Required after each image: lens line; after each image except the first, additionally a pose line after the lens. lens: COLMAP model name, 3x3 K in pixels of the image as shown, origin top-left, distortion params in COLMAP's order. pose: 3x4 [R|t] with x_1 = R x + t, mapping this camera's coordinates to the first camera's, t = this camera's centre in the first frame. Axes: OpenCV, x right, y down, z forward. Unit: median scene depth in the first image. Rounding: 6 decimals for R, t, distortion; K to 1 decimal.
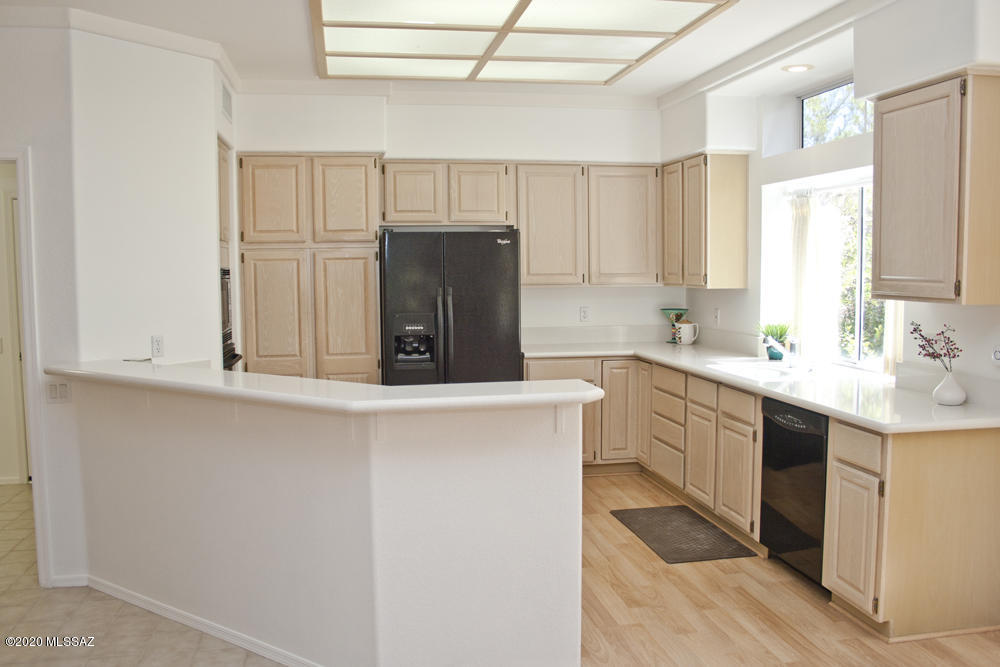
lens RADIAL K [[856.4, 0, 500.0], [0, 856.4, 333.5], [0, 0, 1]] dist [-0.153091, 0.129839]
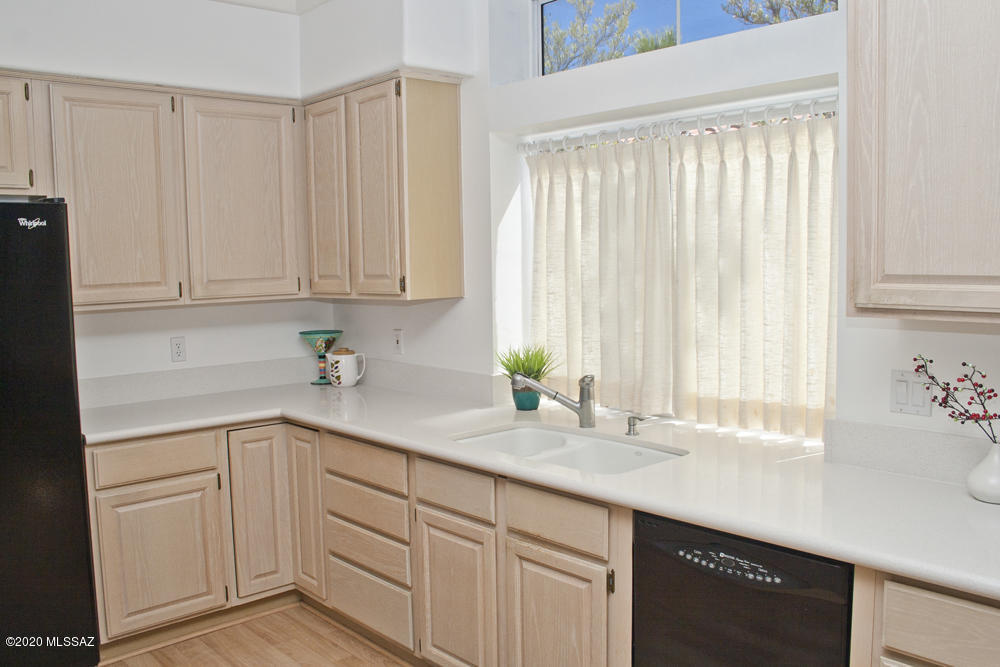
lens RADIAL K [[856.4, 0, 500.0], [0, 856.4, 333.5], [0, 0, 1]] dist [-0.153091, 0.129839]
pose [[0.851607, -0.056781, 0.521096, -0.017000], [0.056834, 0.998257, 0.015894, -0.033585], [-0.521091, 0.016081, 0.853350, 0.427178]]
